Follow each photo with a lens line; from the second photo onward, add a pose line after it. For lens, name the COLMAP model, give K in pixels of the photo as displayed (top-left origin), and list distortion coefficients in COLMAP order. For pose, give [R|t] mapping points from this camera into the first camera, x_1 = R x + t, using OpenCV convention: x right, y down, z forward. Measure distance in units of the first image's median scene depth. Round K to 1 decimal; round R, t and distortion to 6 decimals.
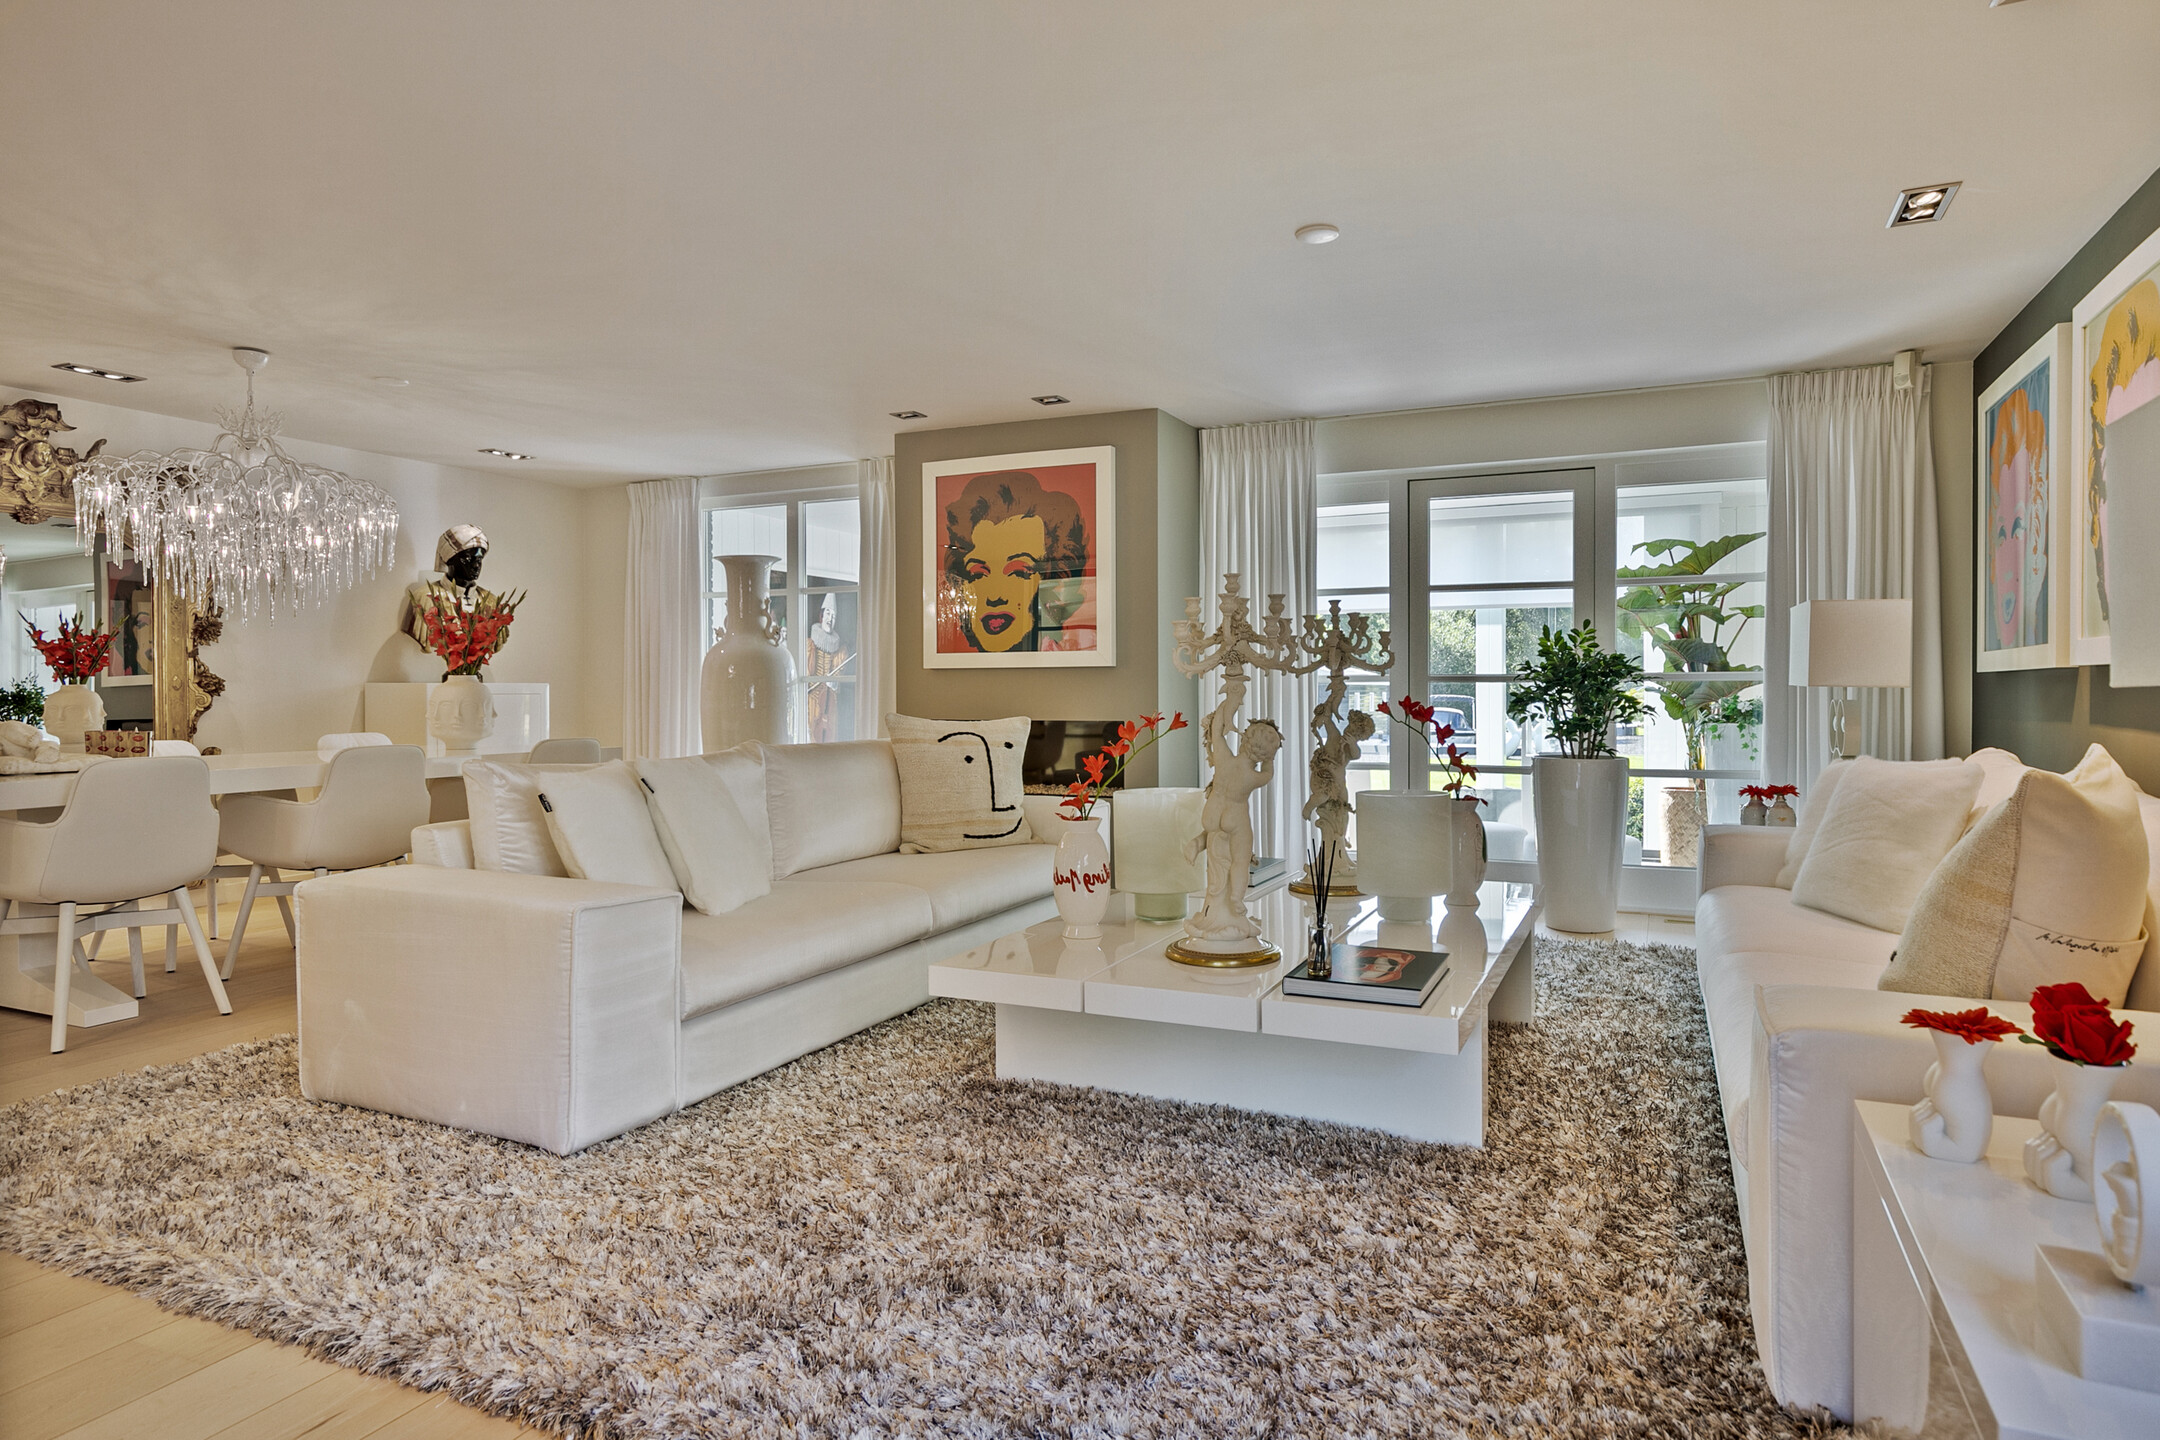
lens RADIAL K [[1255.7, 0, 1080.0], [0, 1255.7, 720.0], [0, 0, 1]] dist [-0.002124, 0.000164]
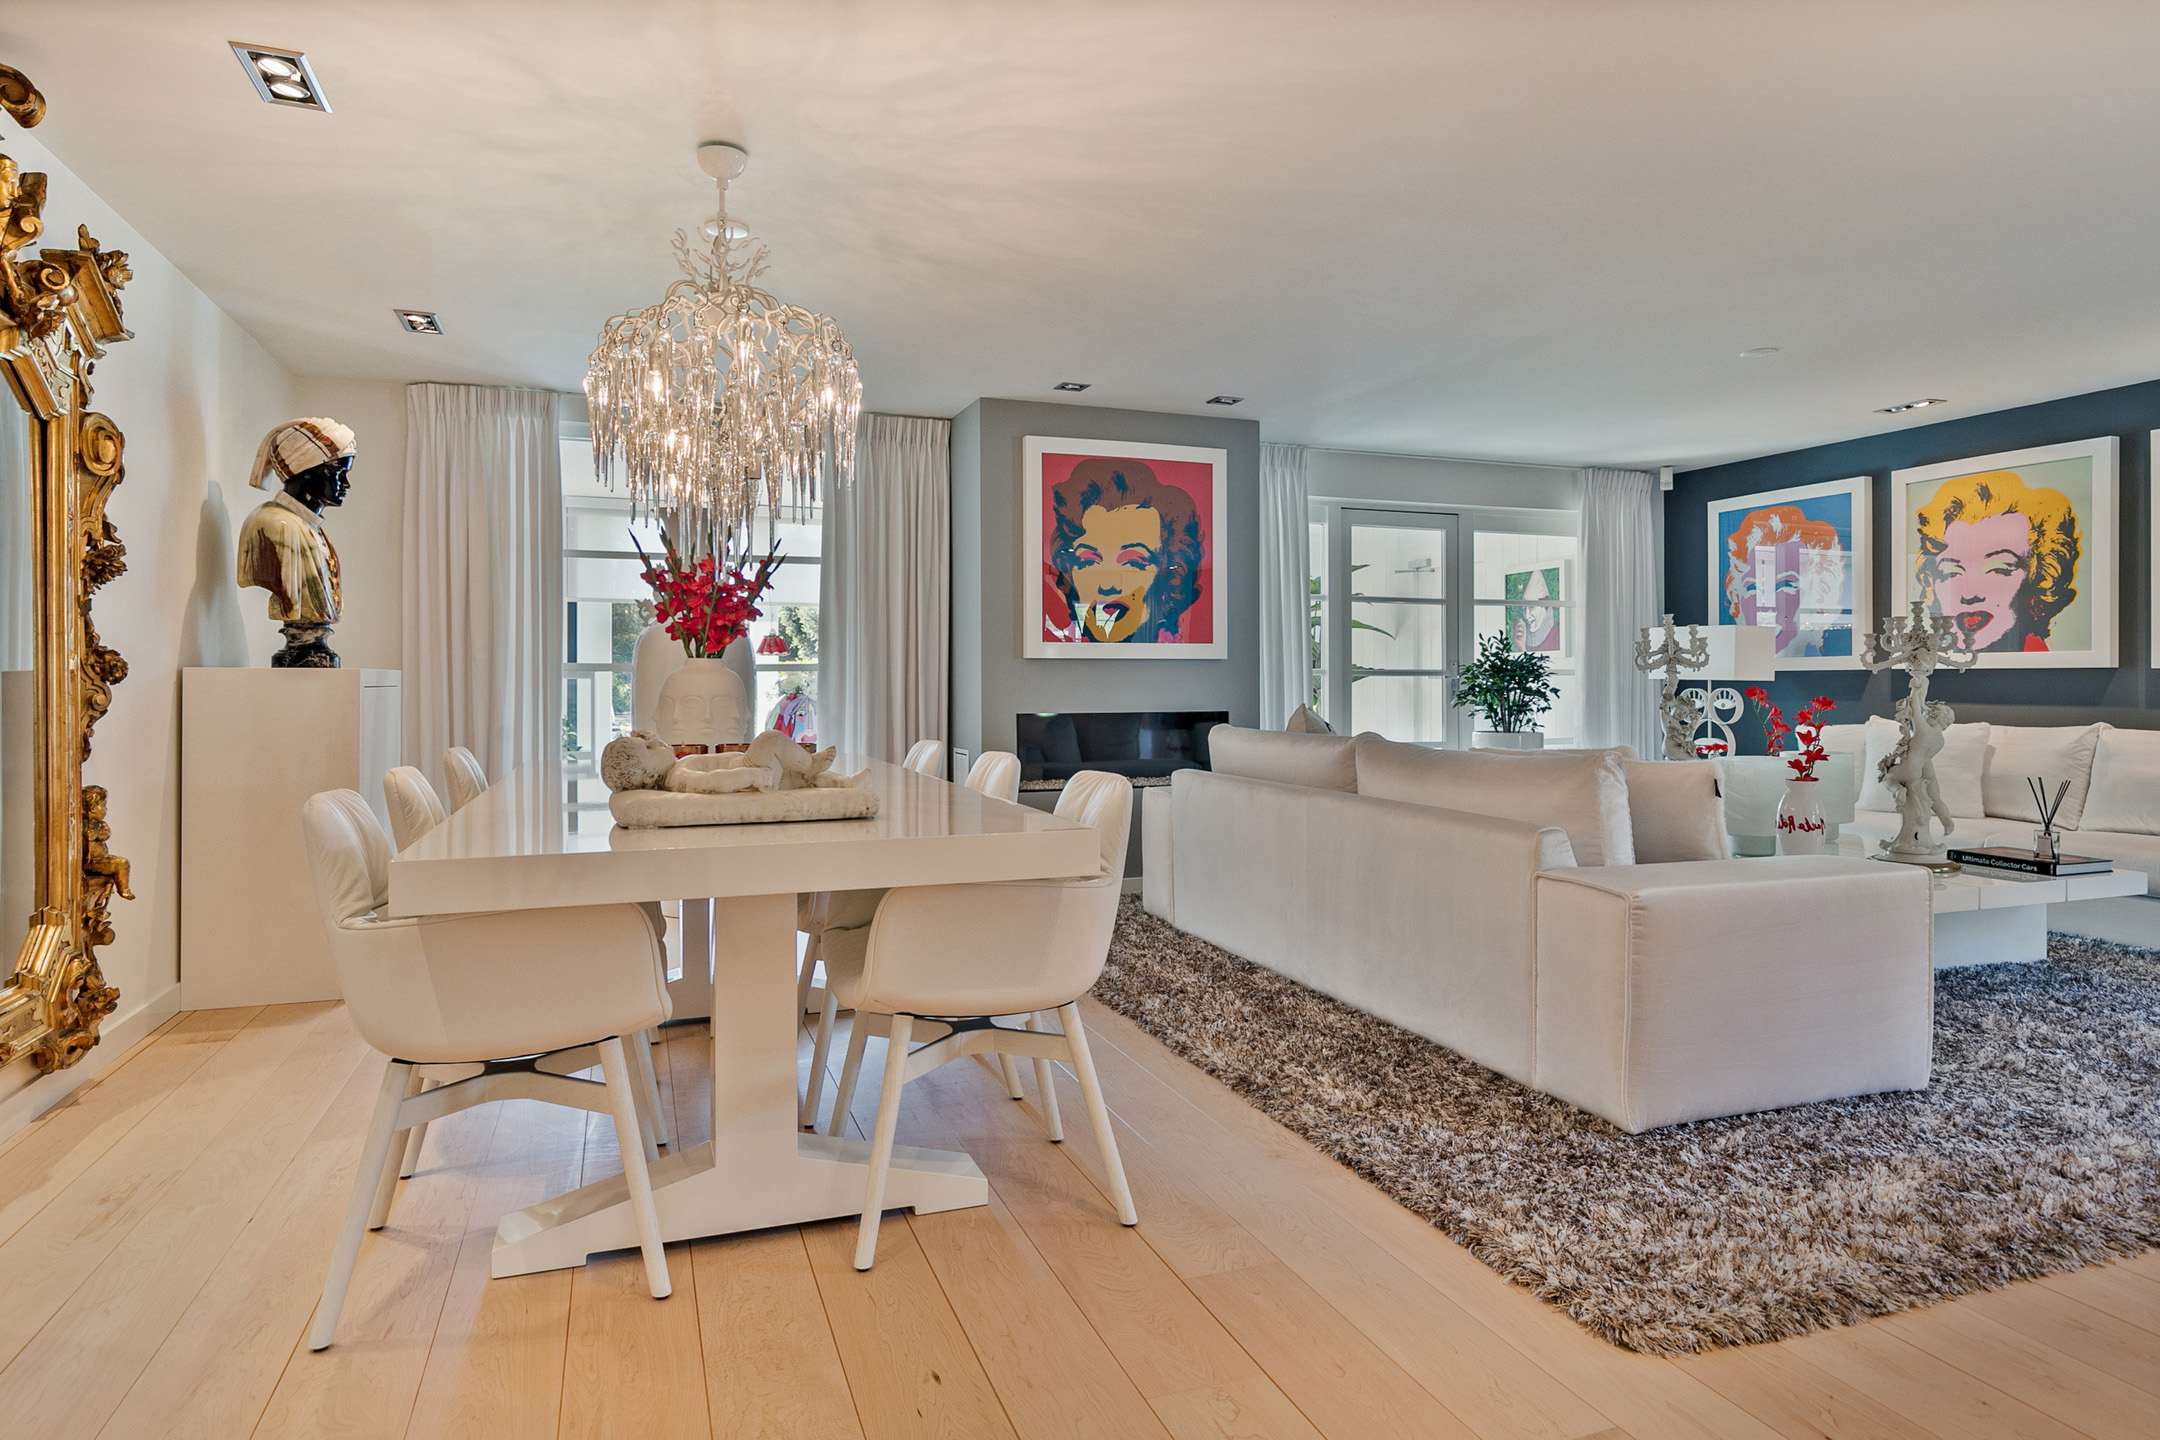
lens RADIAL K [[1255.7, 0, 1080.0], [0, 1255.7, 720.0], [0, 0, 1]] dist [-0.002124, 0.000164]
pose [[0.709827, -0.018068, 0.704145, -0.778654], [0.012927, 0.999837, 0.012625, -0.006532], [-0.704258, 0.000141, 0.709944, 0.328465]]
